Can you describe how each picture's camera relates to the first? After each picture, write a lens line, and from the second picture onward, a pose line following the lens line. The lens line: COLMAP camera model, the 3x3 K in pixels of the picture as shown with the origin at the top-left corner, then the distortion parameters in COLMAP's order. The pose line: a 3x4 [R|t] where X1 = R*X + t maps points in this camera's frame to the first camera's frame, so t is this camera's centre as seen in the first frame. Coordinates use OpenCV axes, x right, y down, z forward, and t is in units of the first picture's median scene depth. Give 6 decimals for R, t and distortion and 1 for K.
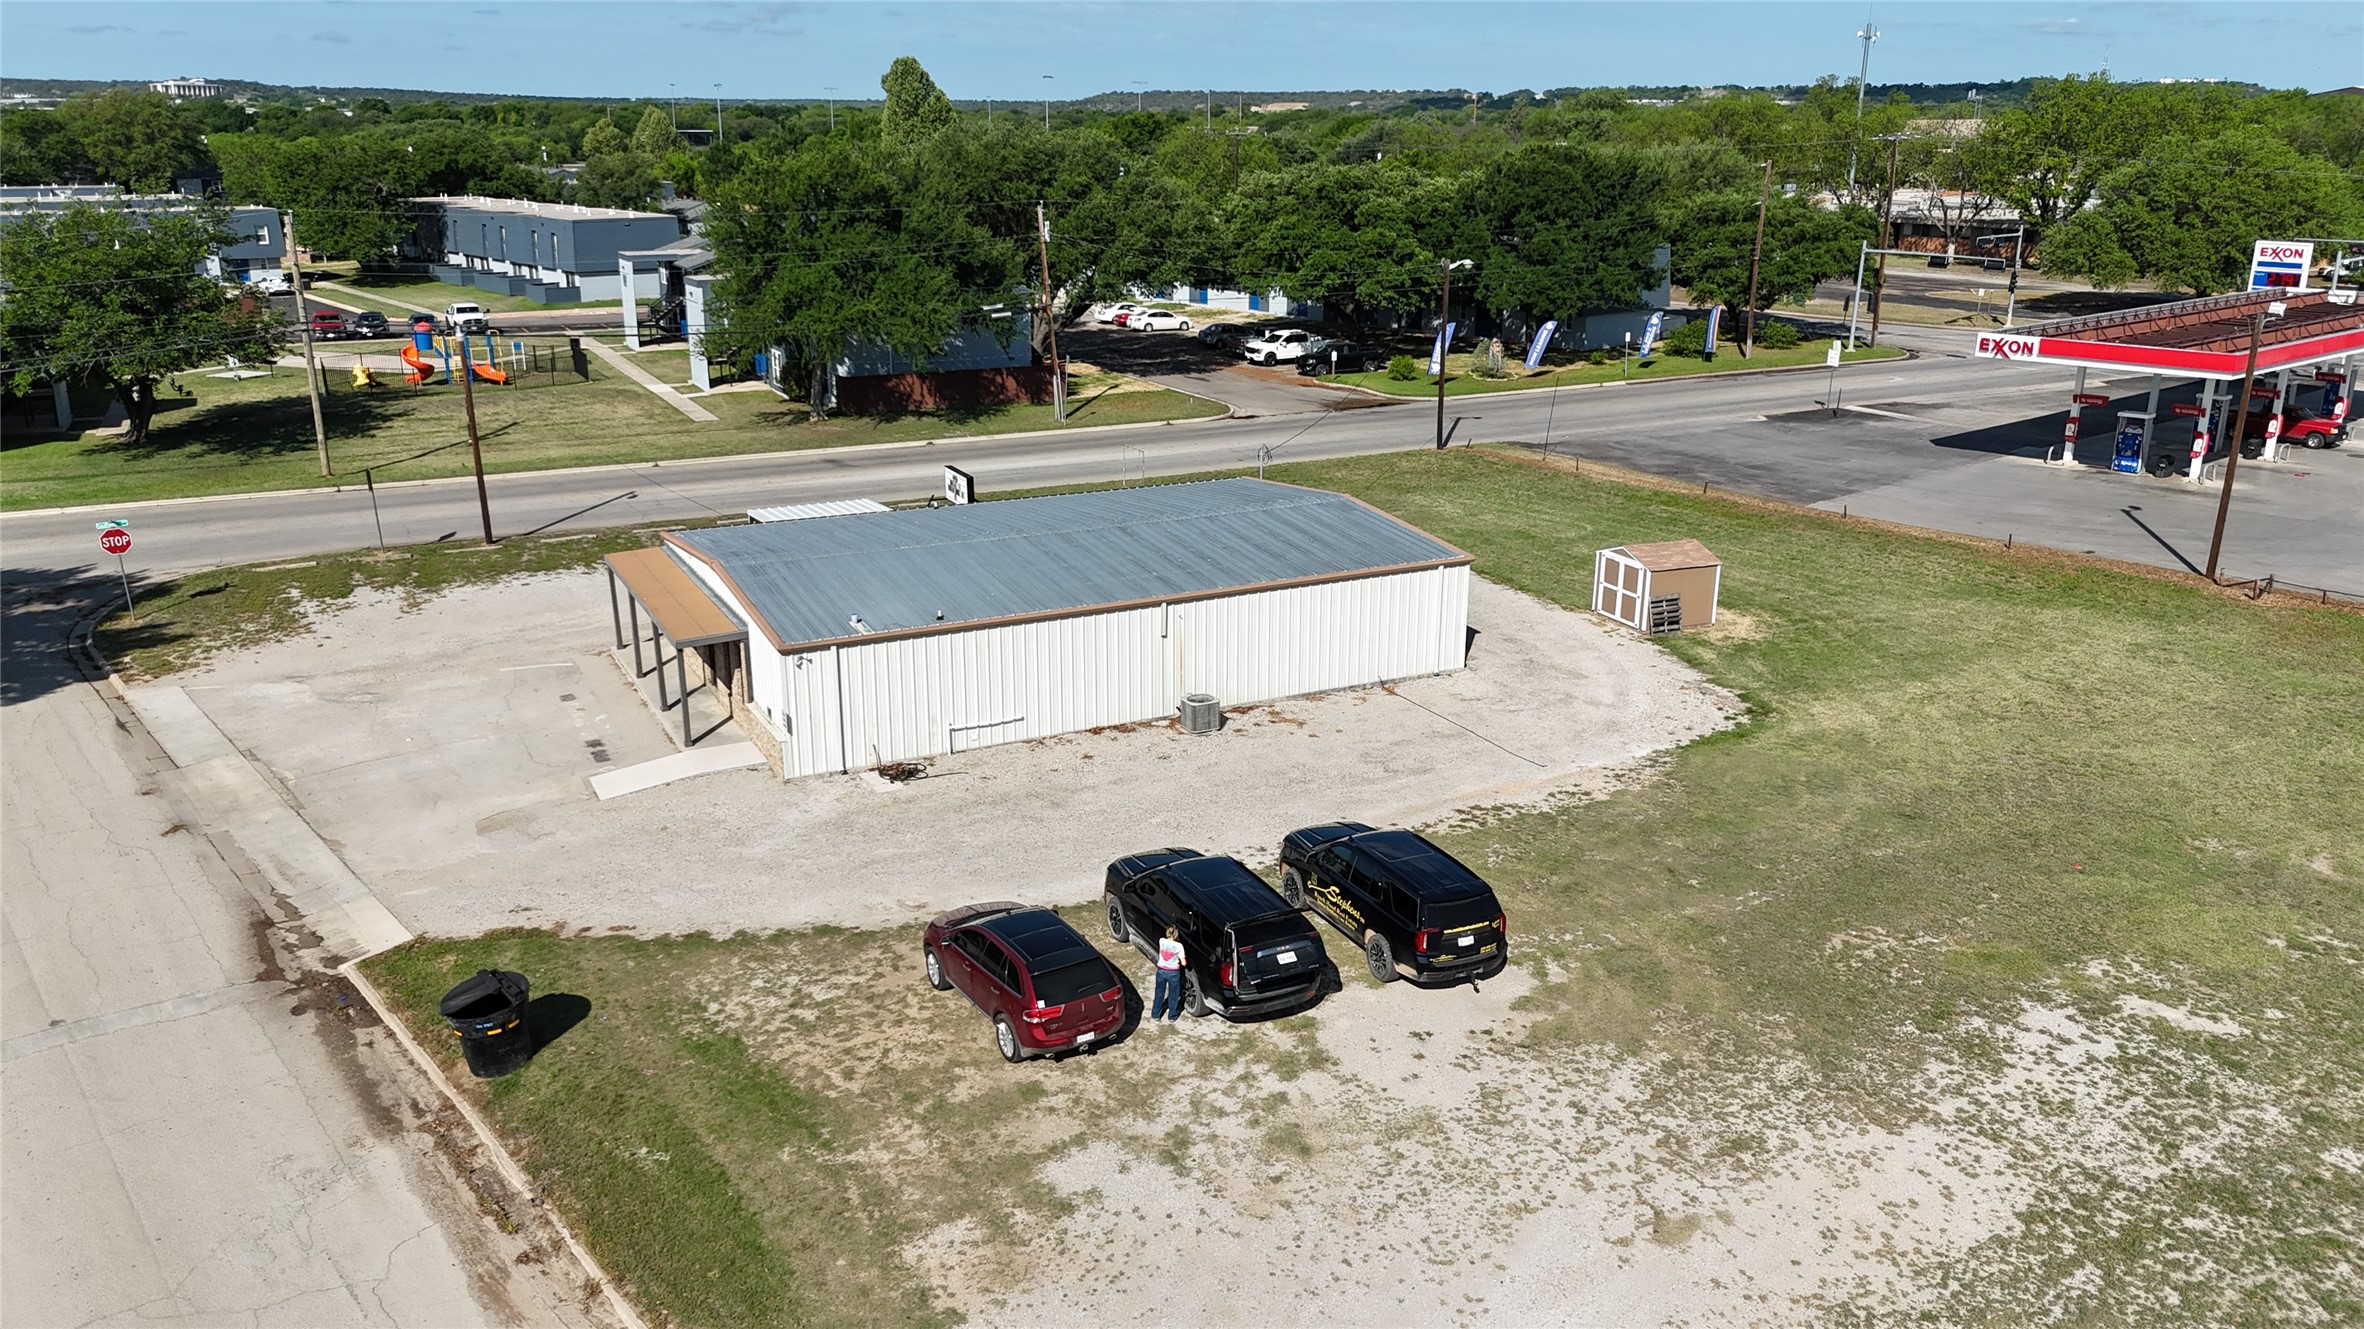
lens RADIAL K [[1742.2, 0, 1184.1], [0, 1742.2, 656.6], [0, 0, 1]] dist [0.063381, -0.061235]
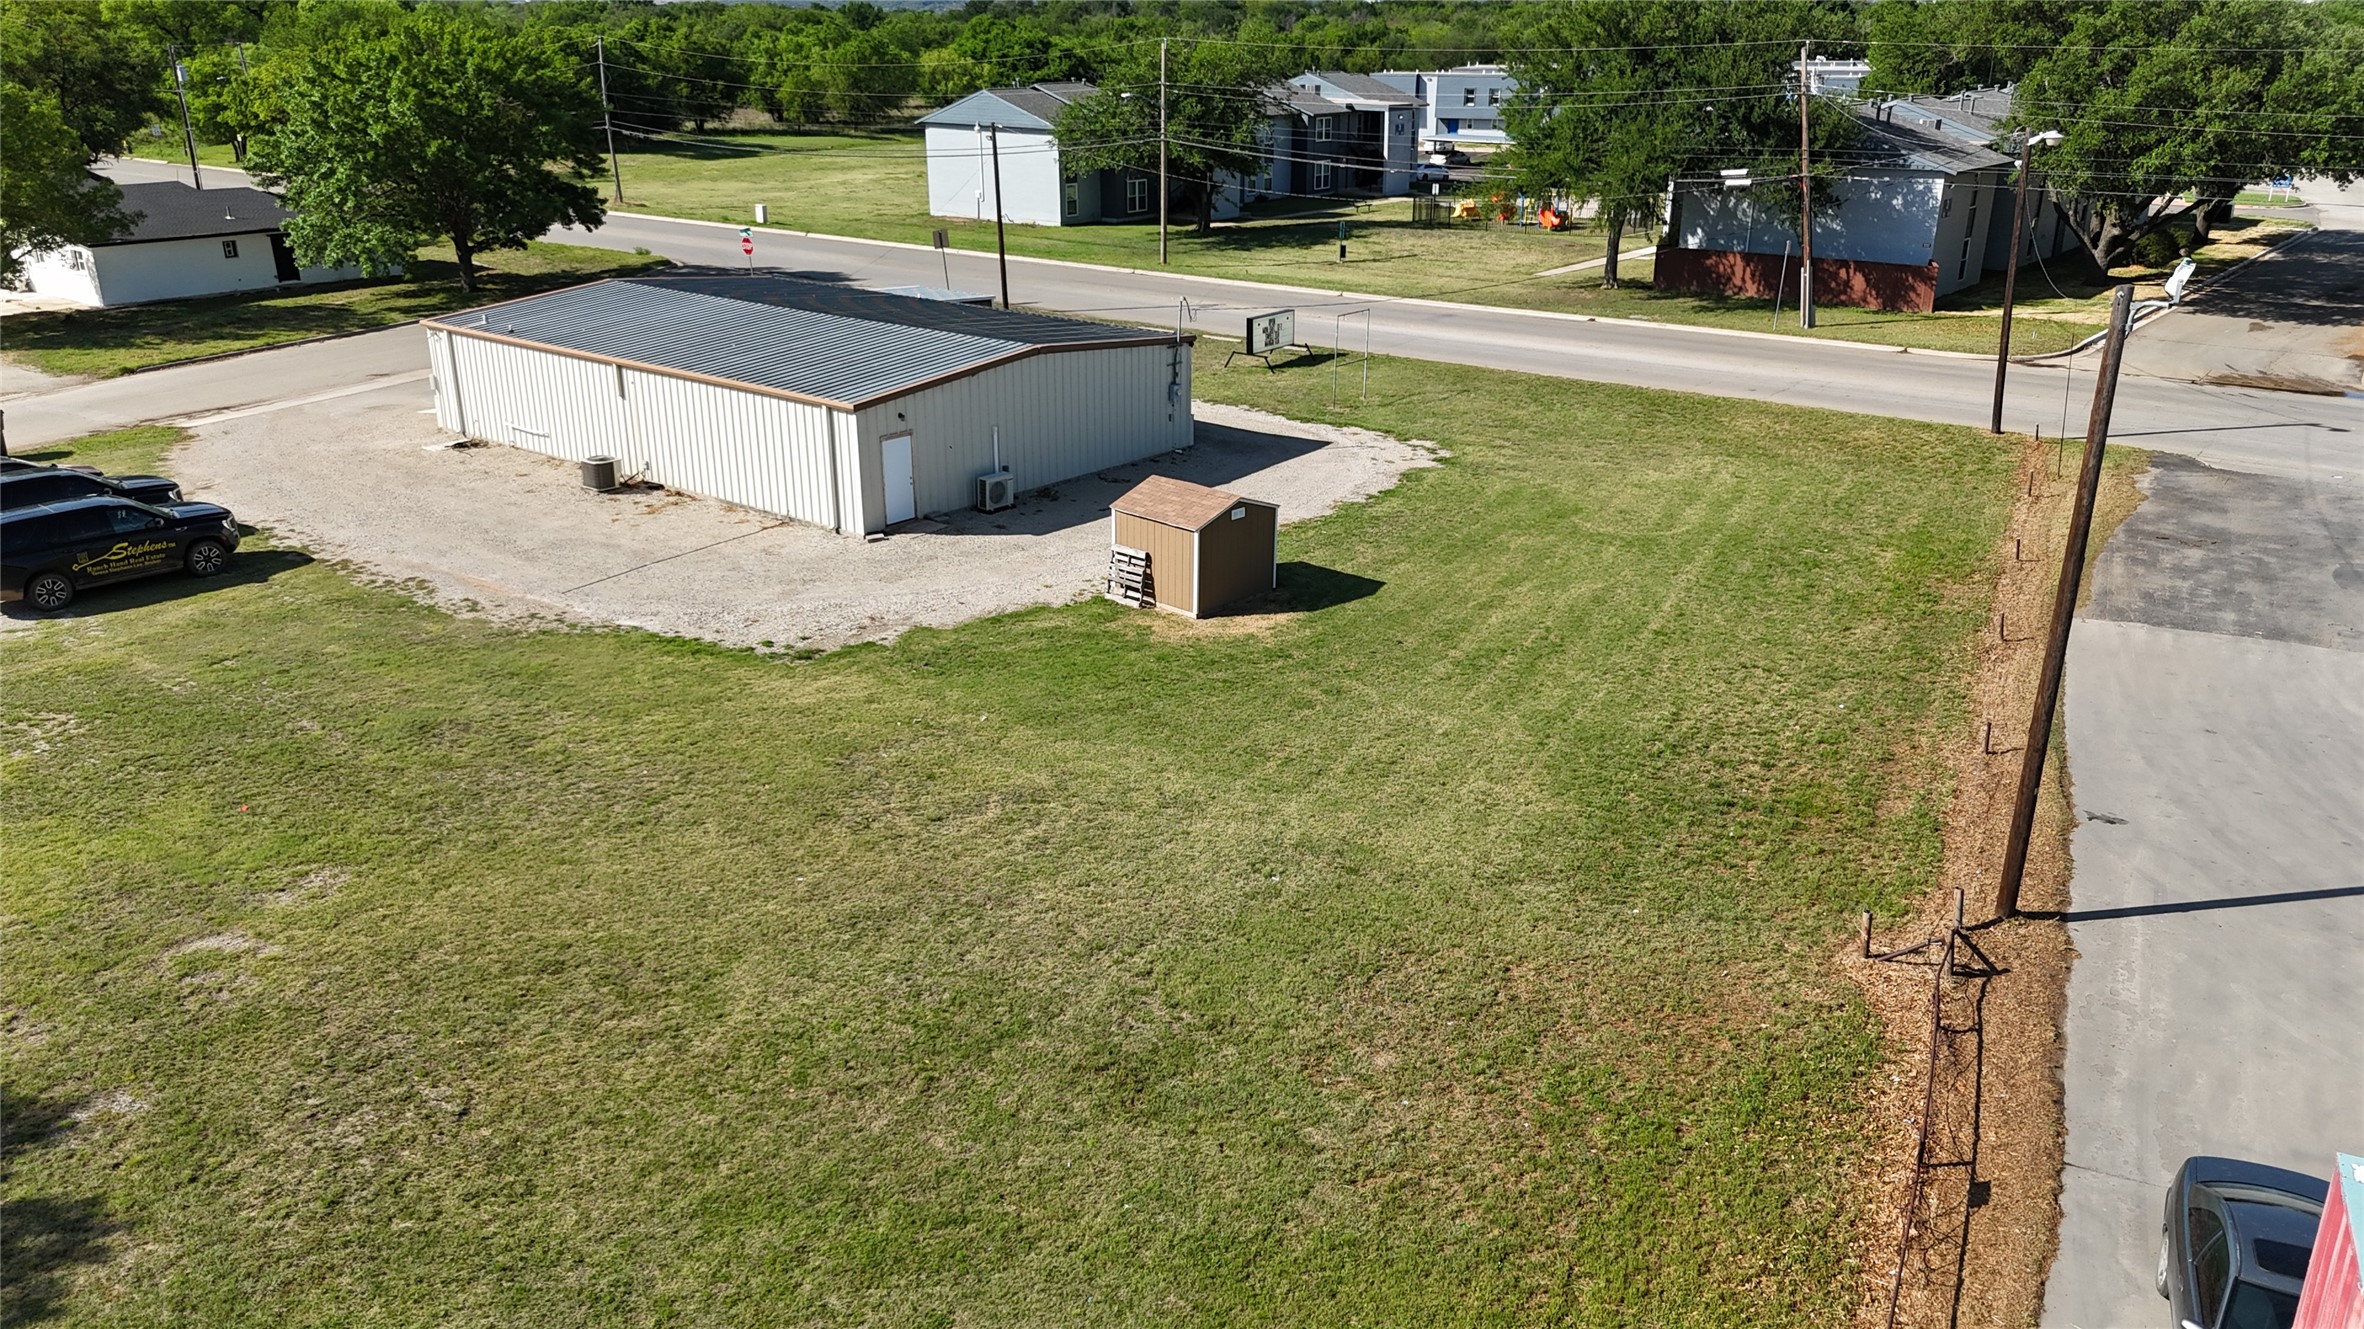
lens RADIAL K [[1742.2, 0, 1184.1], [0, 1742.2, 656.6], [0, 0, 1]] dist [0.063381, -0.061235]
pose [[0.409736, 0.309028, -0.858264, 0.882673], [-0.263844, 0.940802, 0.212787, -0.146478], [0.873214, 0.139262, 0.467016, 0.657557]]
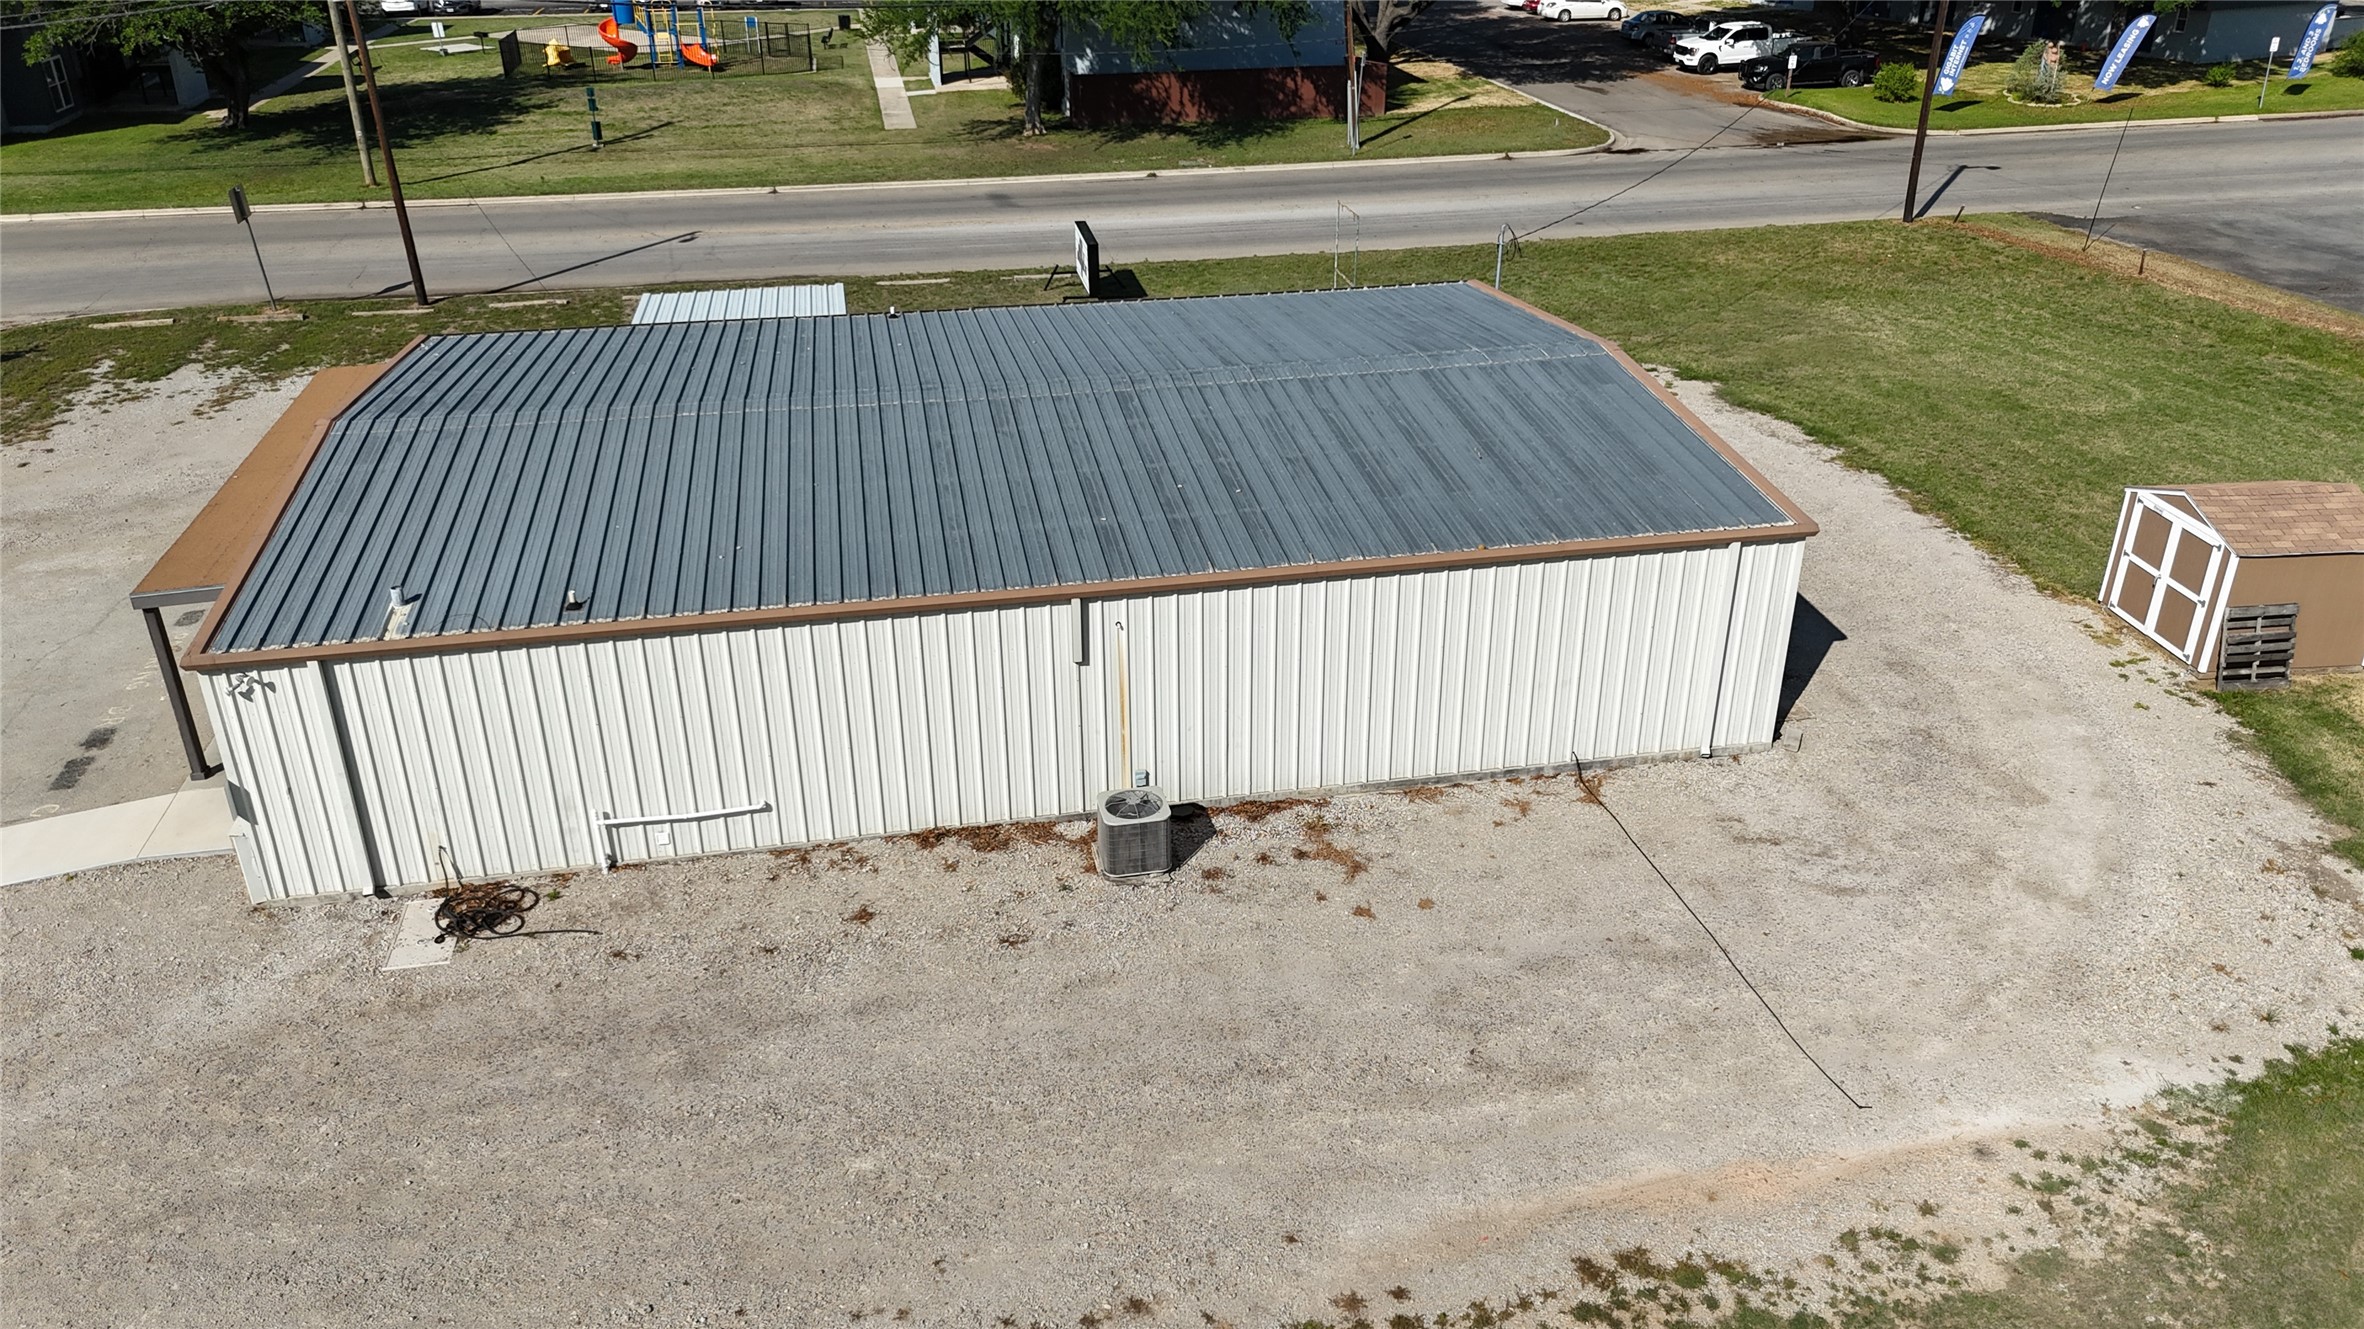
lens RADIAL K [[1750.5, 0, 1182.0], [0, 1750.5, 664.5], [0, 0, 1]] dist [0.036536, -0.028379]
pose [[0.959765, 0.117885, -0.254862, 0.111165], [-0.074196, 0.981818, 0.174724, -0.078304], [0.270825, -0.148784, 0.951061, 0.439467]]
